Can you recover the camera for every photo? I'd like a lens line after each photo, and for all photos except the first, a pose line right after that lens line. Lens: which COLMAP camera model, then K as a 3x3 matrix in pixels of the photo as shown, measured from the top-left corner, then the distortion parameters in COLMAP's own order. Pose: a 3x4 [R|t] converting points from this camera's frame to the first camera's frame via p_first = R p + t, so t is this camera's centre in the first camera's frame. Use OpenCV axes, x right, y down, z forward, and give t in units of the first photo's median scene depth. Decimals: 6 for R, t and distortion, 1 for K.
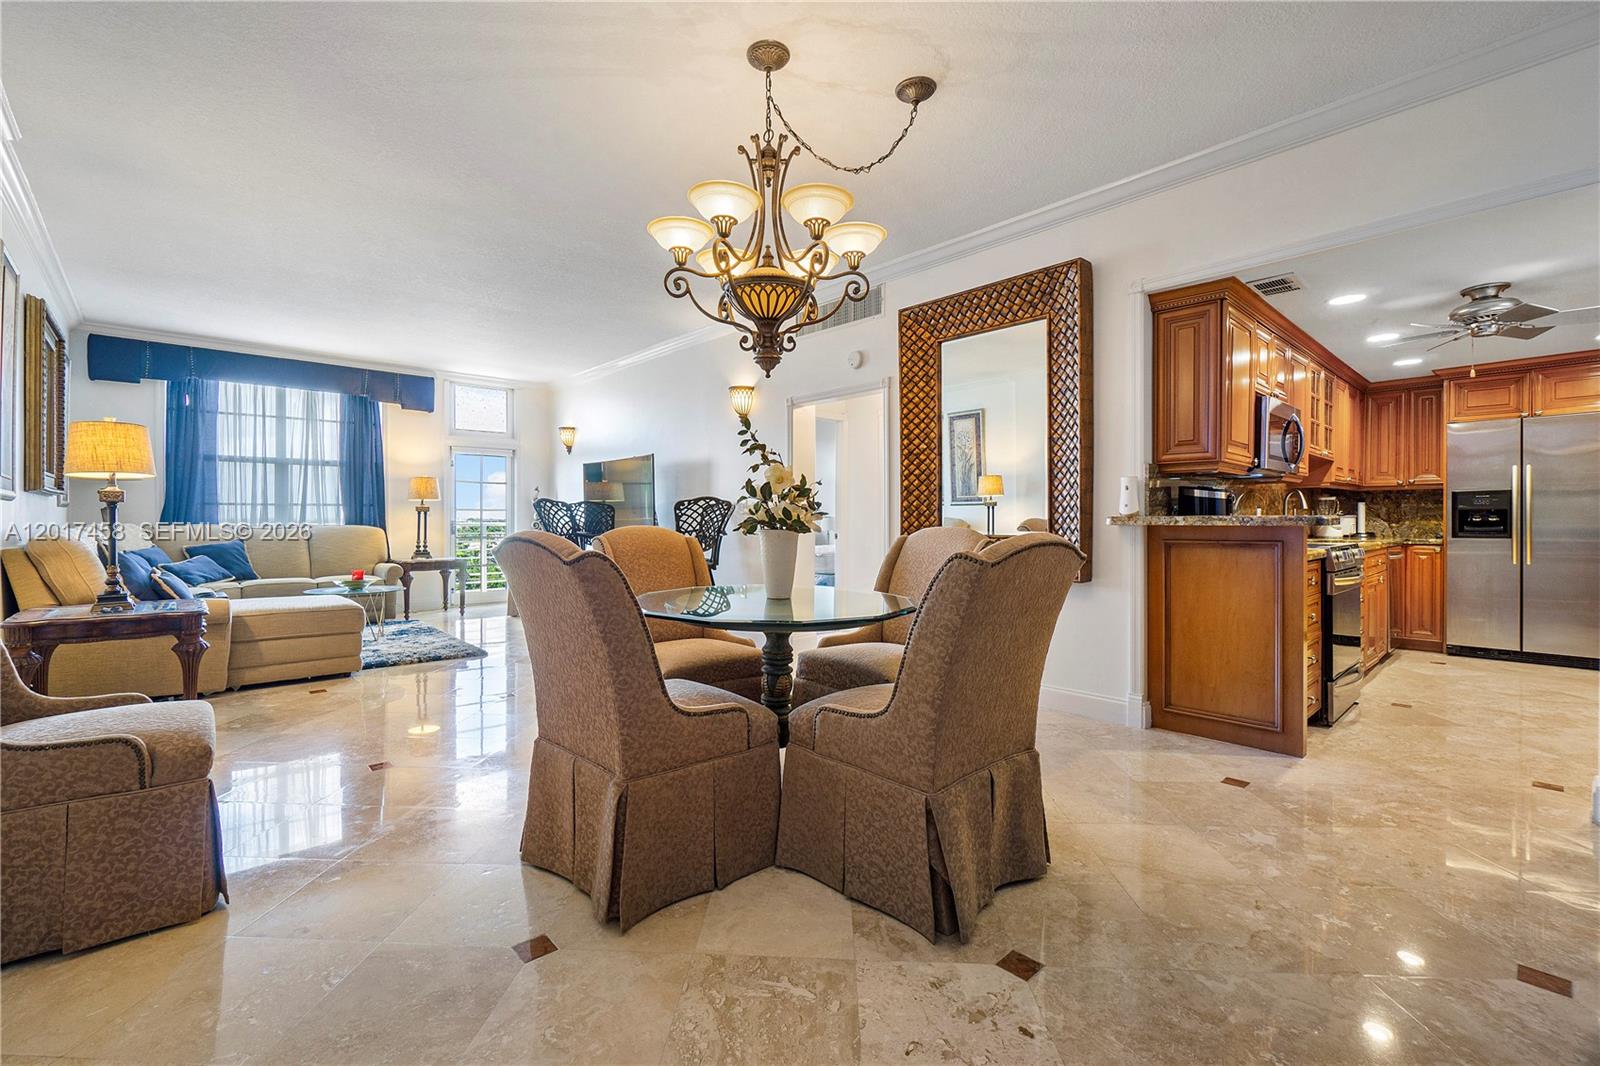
lens RADIAL K [[692.1, 0, 793.0], [0, 692.1, 523.8], [0, 0, 1]] dist [-0.010088, 0.001492]
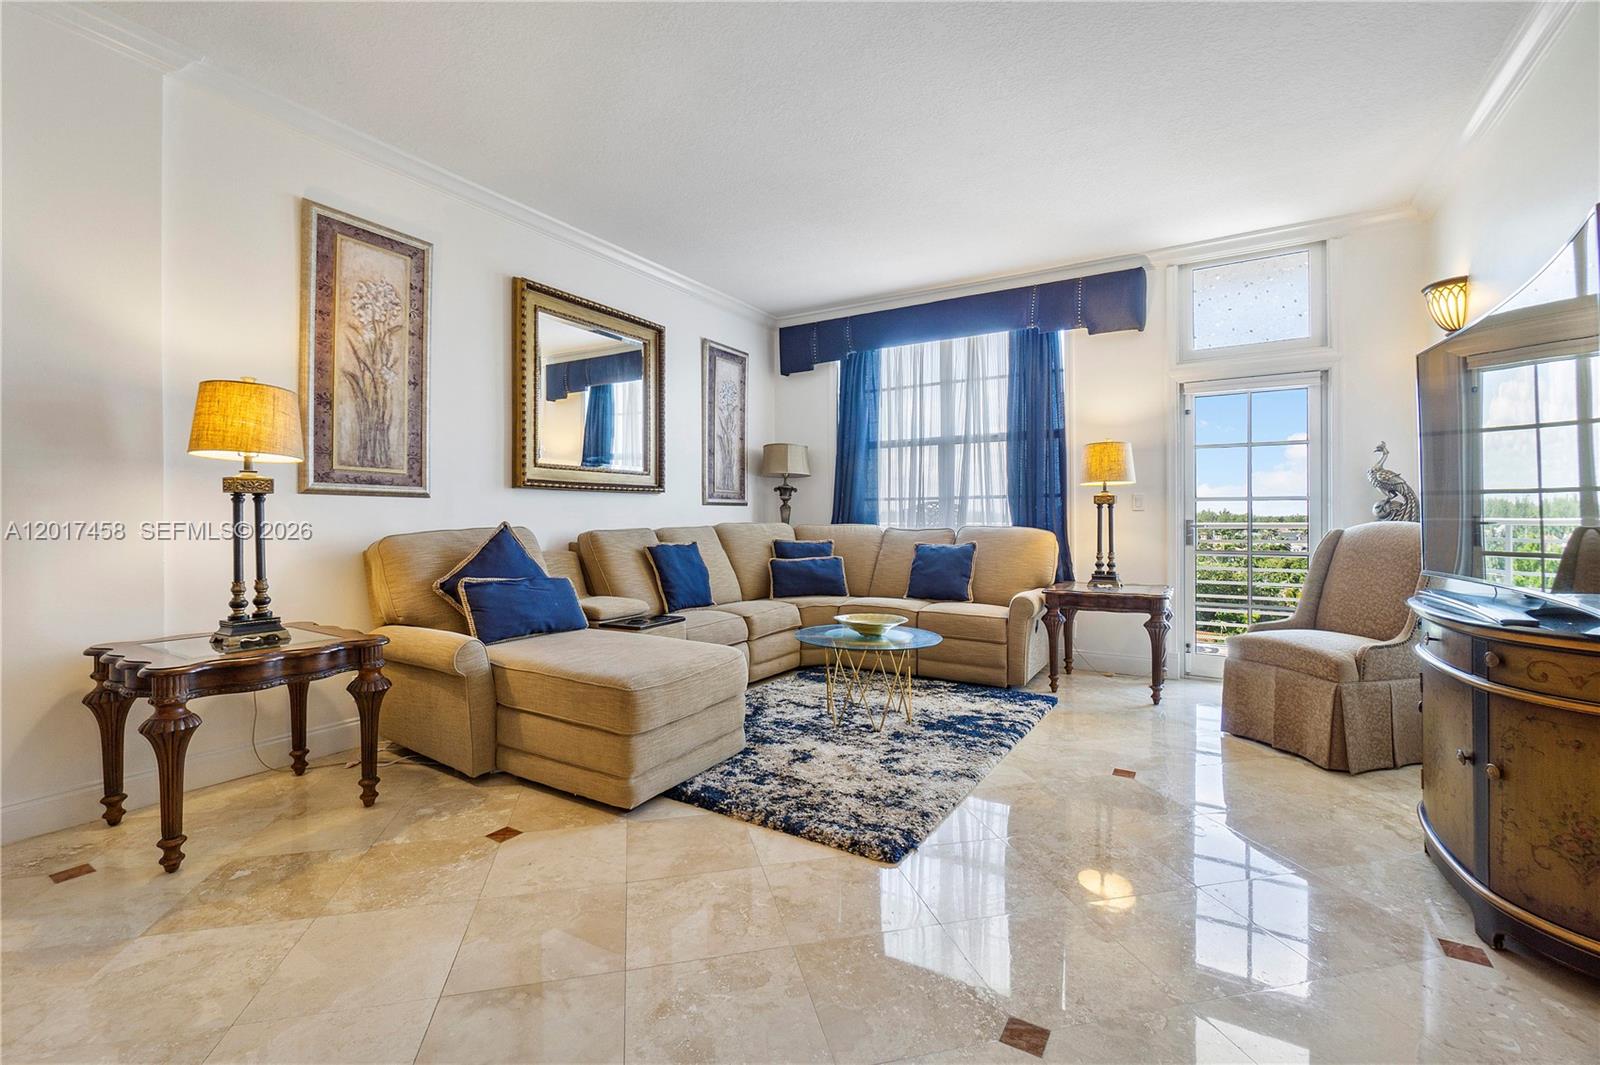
lens RADIAL K [[692.1, 0, 789.6], [0, 692.1, 526.8], [0, 0, 1]] dist [-0.010088, 0.001492]
pose [[0.271977, 0.008150, -0.962269, -0.124464], [-0.004590, 0.999964, 0.007172, -0.003551], [0.962293, 0.002466, 0.272005, 1.227210]]
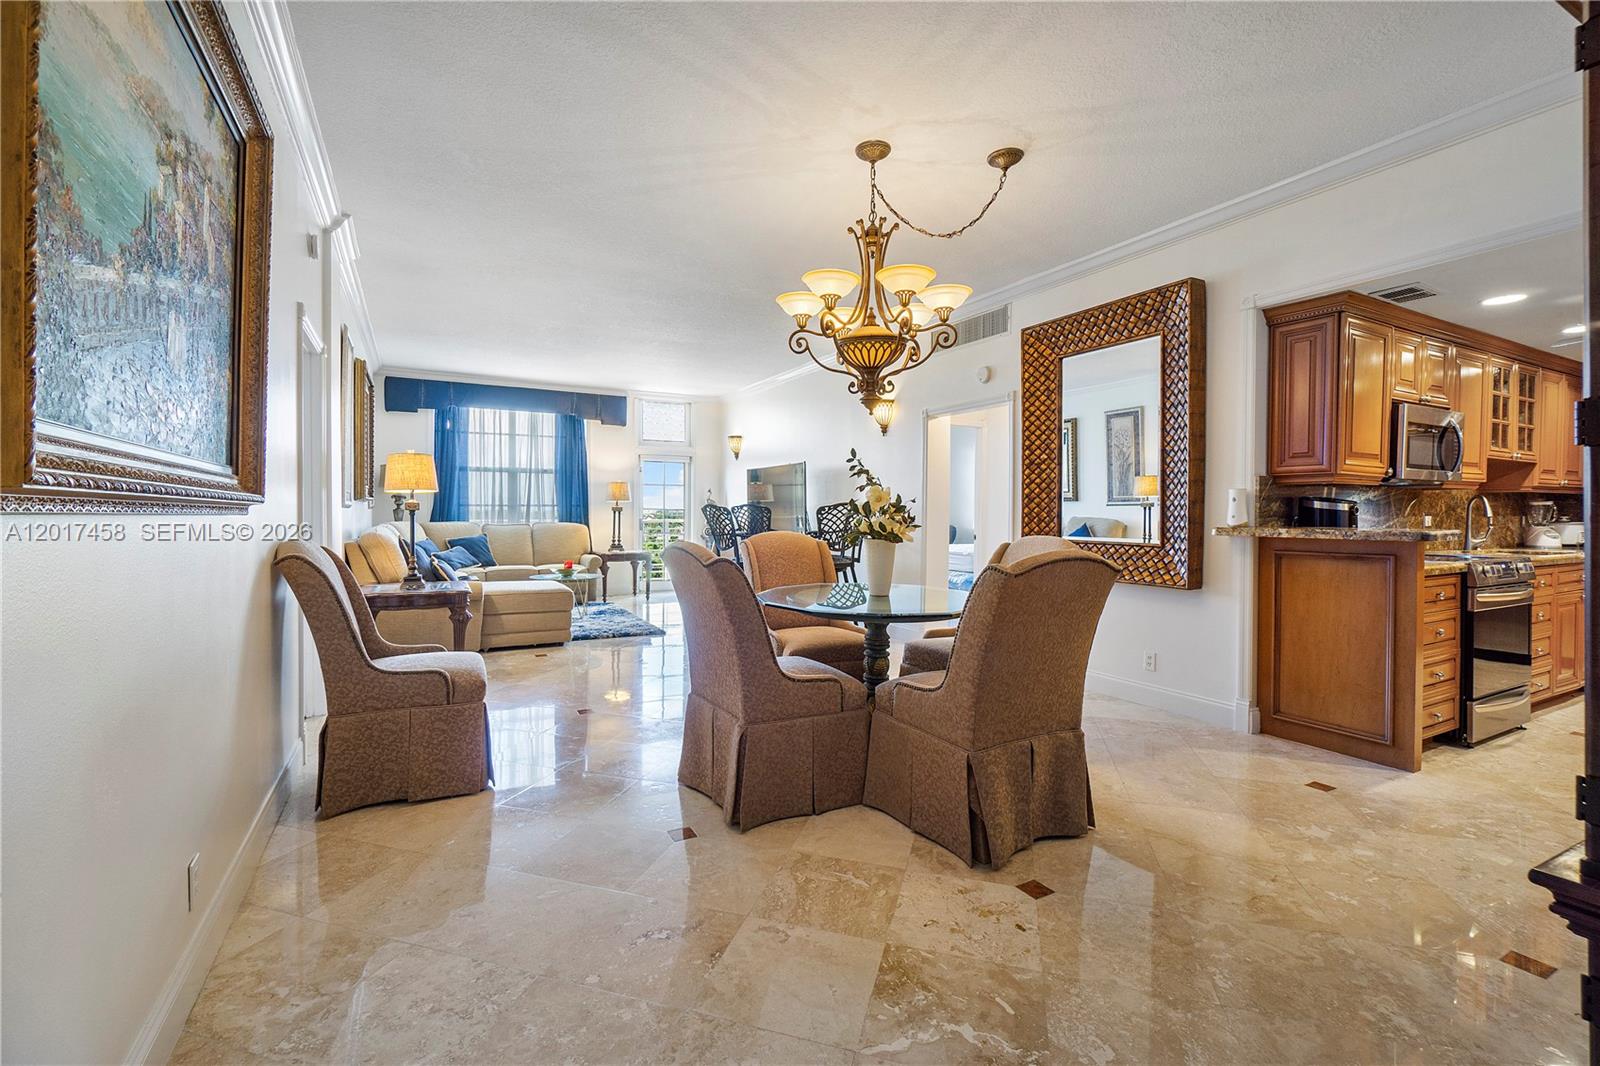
lens RADIAL K [[692.1, 0, 790.2], [0, 692.1, 523.1], [0, 0, 1]] dist [-0.010088, 0.001492]
pose [[0.969082, 0.008071, -0.246606, 0.086123], [-0.006037, 0.999941, 0.009000, -0.020456], [0.246664, -0.007233, 0.969074, -0.149661]]
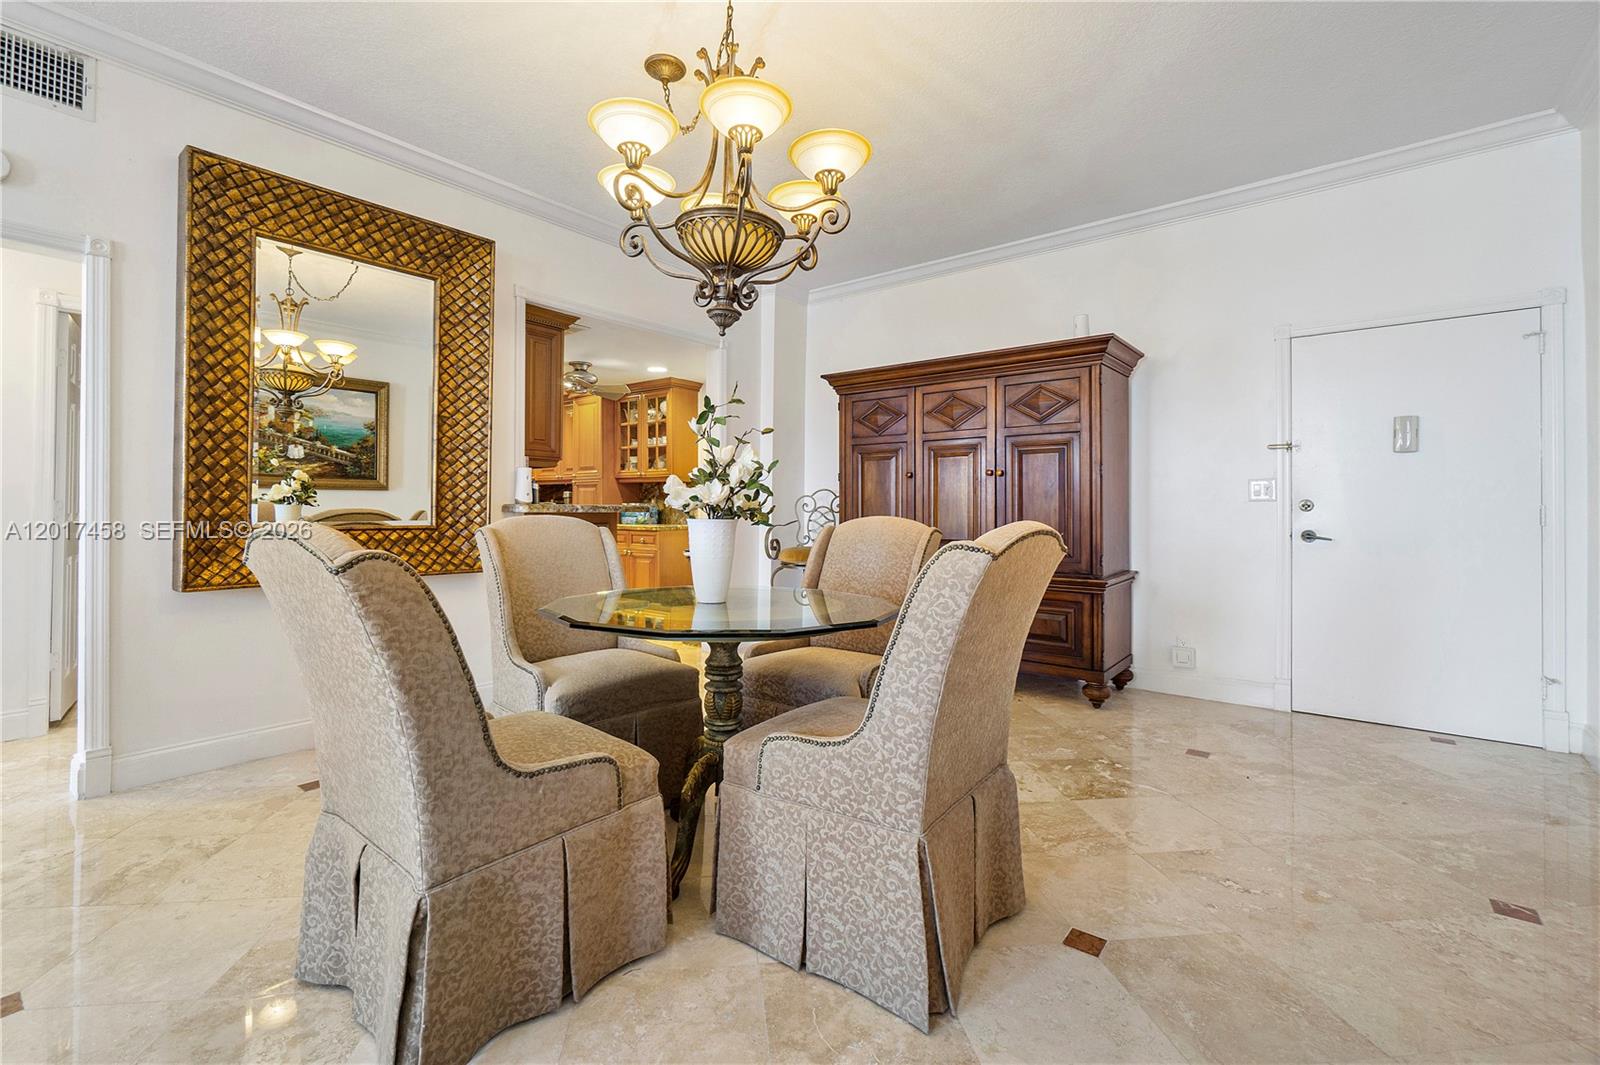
lens RADIAL K [[692.1, 0, 765.1], [0, 692.1, 501.2], [0, 0, 1]] dist [-0.010088, 0.001492]
pose [[-0.141814, 0.006872, 0.989869, -0.581854], [0.001086, 0.999976, -0.006787, -0.005961], [-0.989893, 0.000112, -0.141818, 0.717705]]
